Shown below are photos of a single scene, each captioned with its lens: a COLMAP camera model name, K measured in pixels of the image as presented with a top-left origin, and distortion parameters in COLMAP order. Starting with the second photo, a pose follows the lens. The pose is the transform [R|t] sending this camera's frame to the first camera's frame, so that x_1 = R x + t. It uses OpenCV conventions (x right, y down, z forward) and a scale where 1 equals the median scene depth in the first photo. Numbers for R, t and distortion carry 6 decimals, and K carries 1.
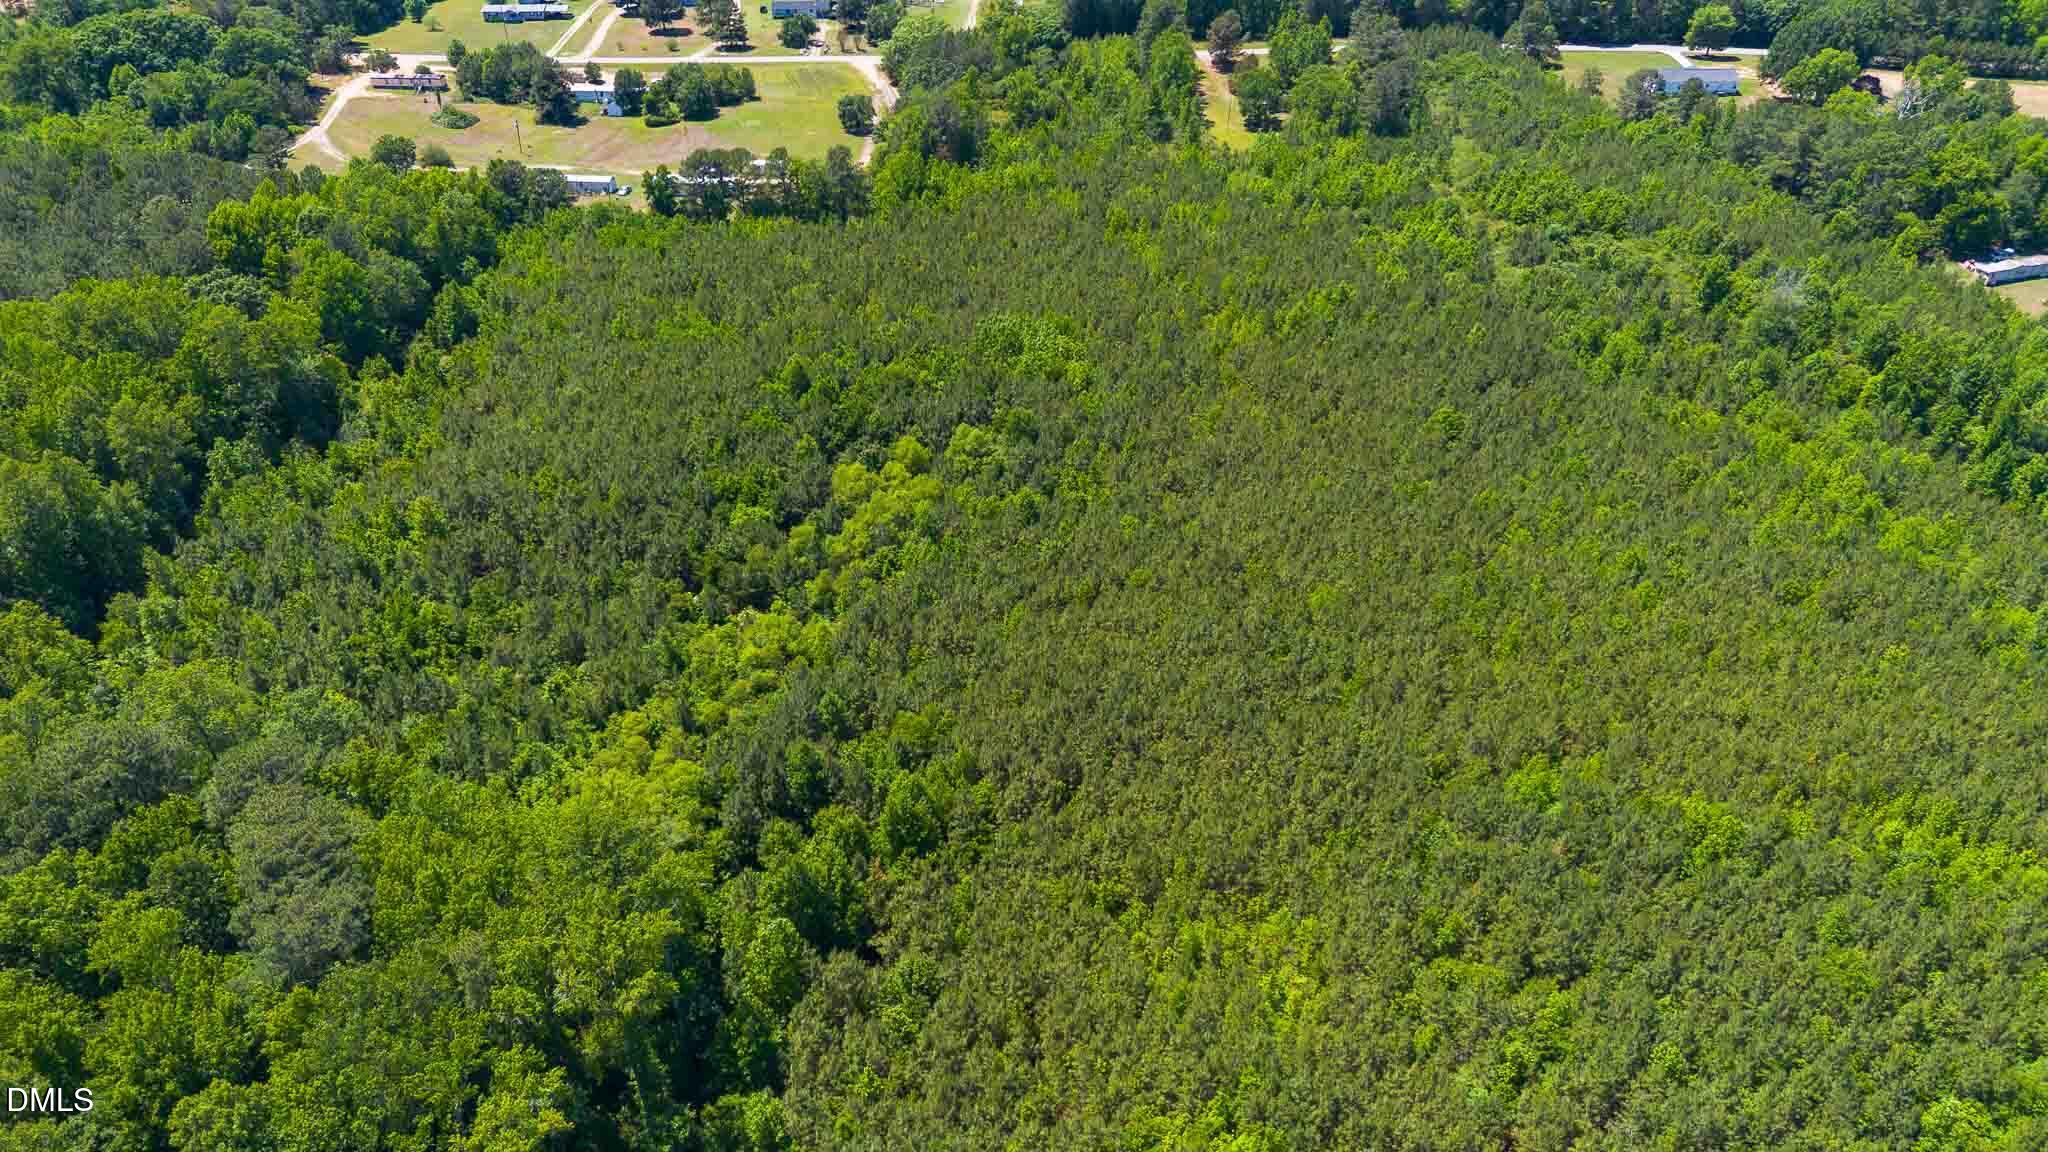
lens RADIAL K [[1445.4, 0, 1022.3], [0, 1445.4, 582.8], [0, 0, 1]] dist [0.057849, -0.054390]
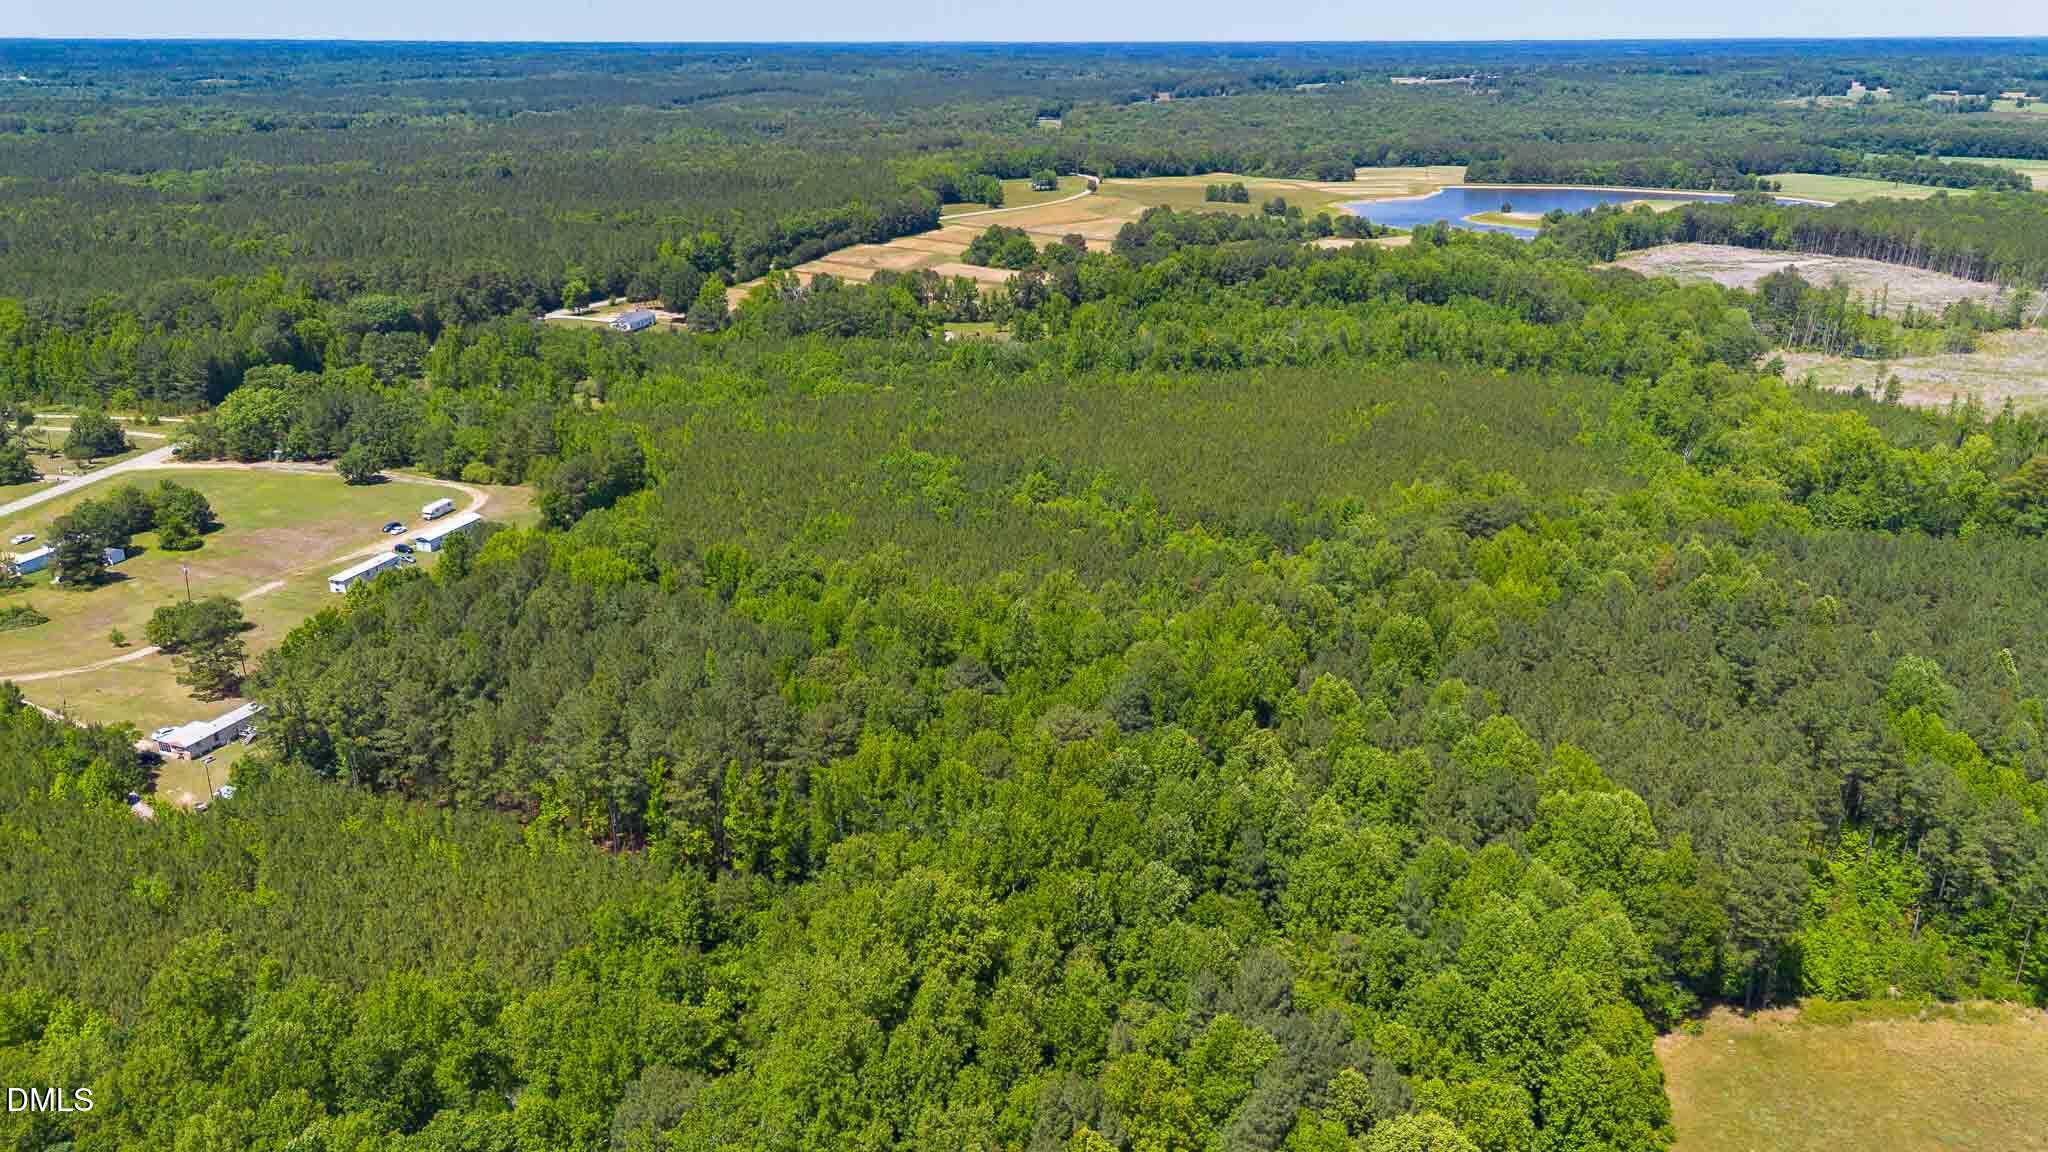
lens RADIAL K [[1445.4, 0, 1013.9], [0, 1445.4, 589.6], [0, 0, 1]] dist [0.057849, -0.054390]
pose [[0.200243, -0.340794, 0.918565, -0.995760], [0.526651, 0.828023, 0.192394, -0.200296], [-0.826160, 0.445238, 0.345286, 0.279647]]
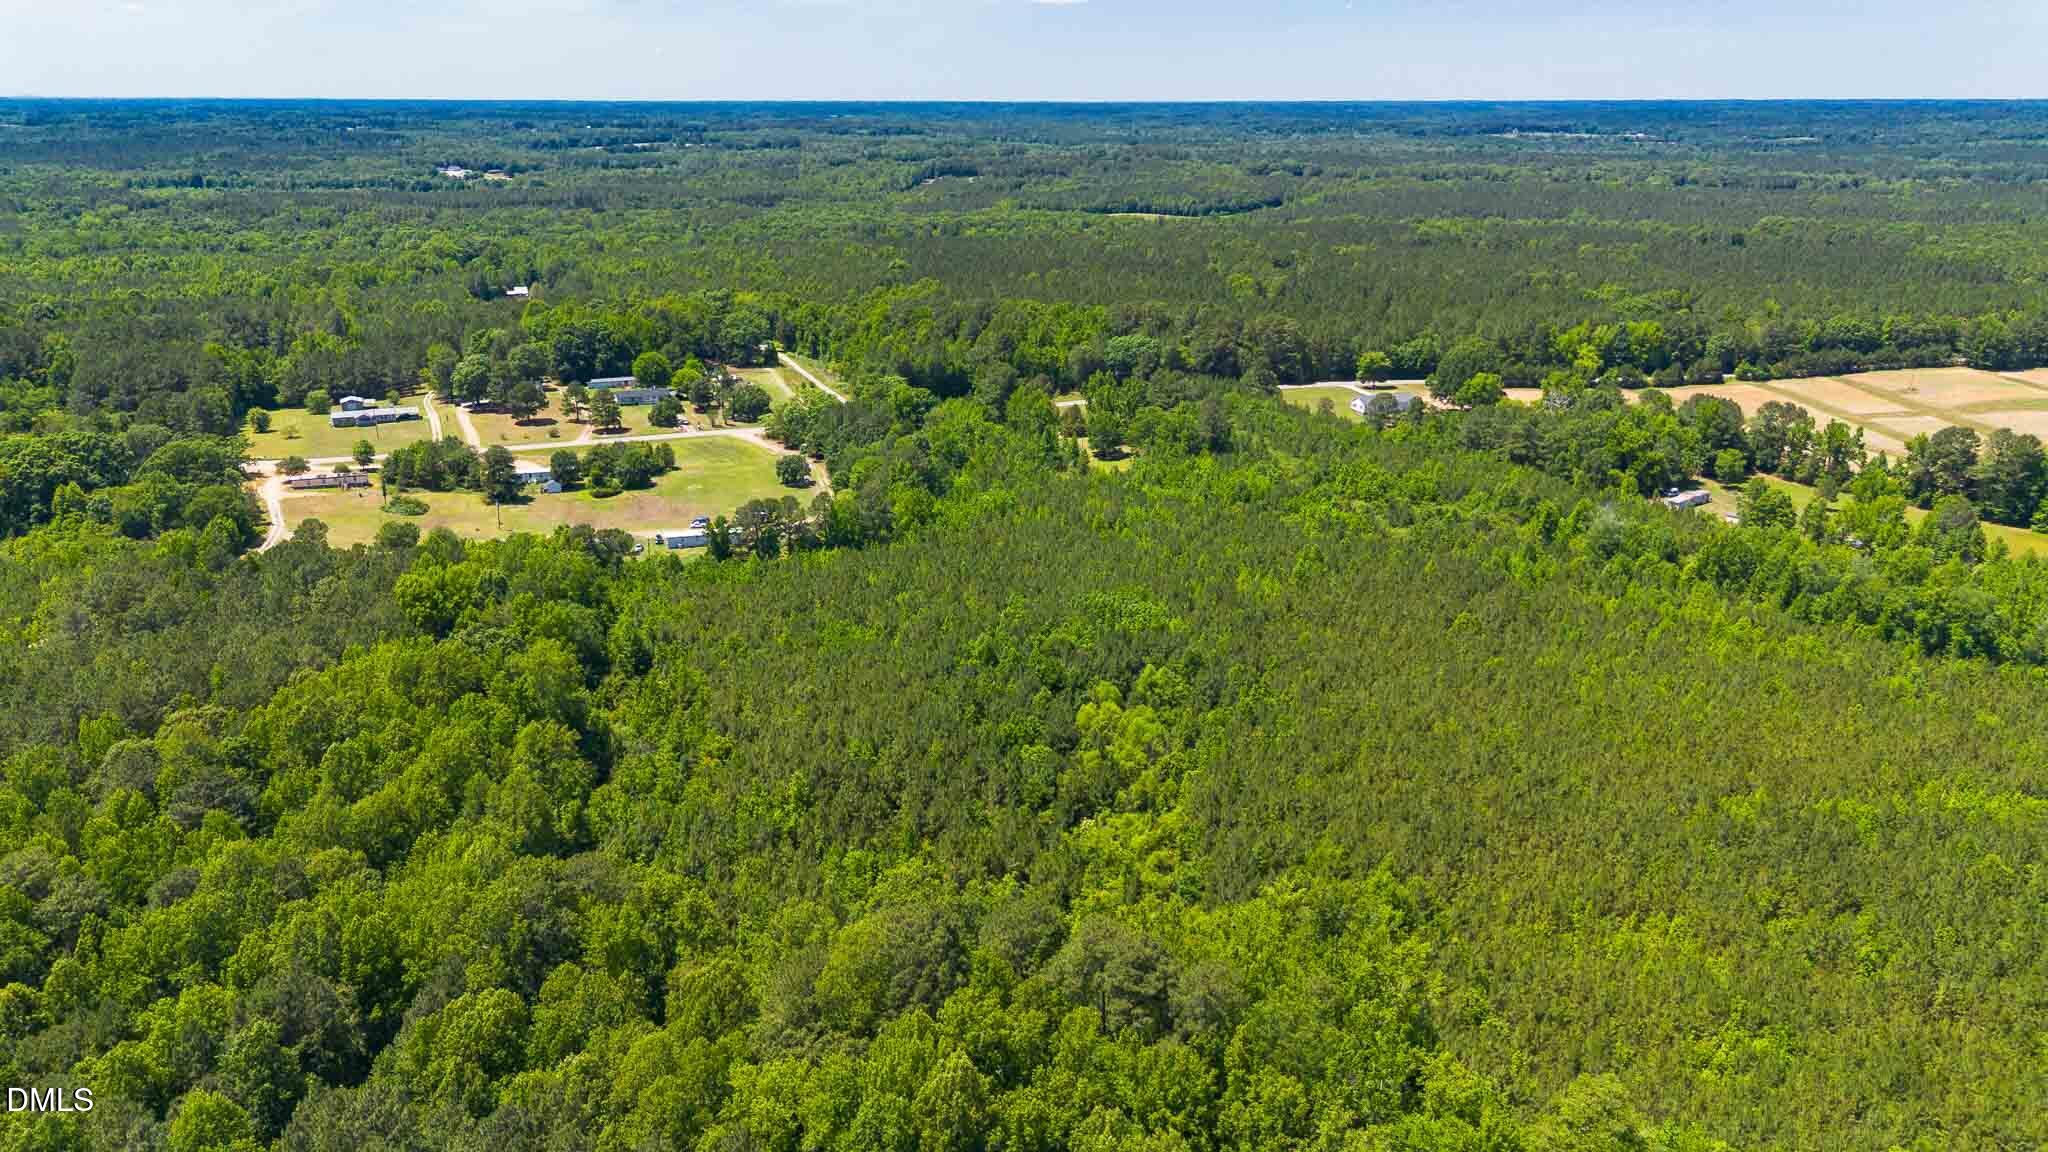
lens RADIAL K [[1445.4, 0, 1015.3], [0, 1445.4, 561.5], [0, 0, 1]] dist [0.057849, -0.054390]
pose [[0.937026, -0.099359, 0.334827, -0.333147], [0.182597, 0.956591, -0.227140, 0.039604], [-0.297724, 0.273974, 0.914493, -0.083234]]
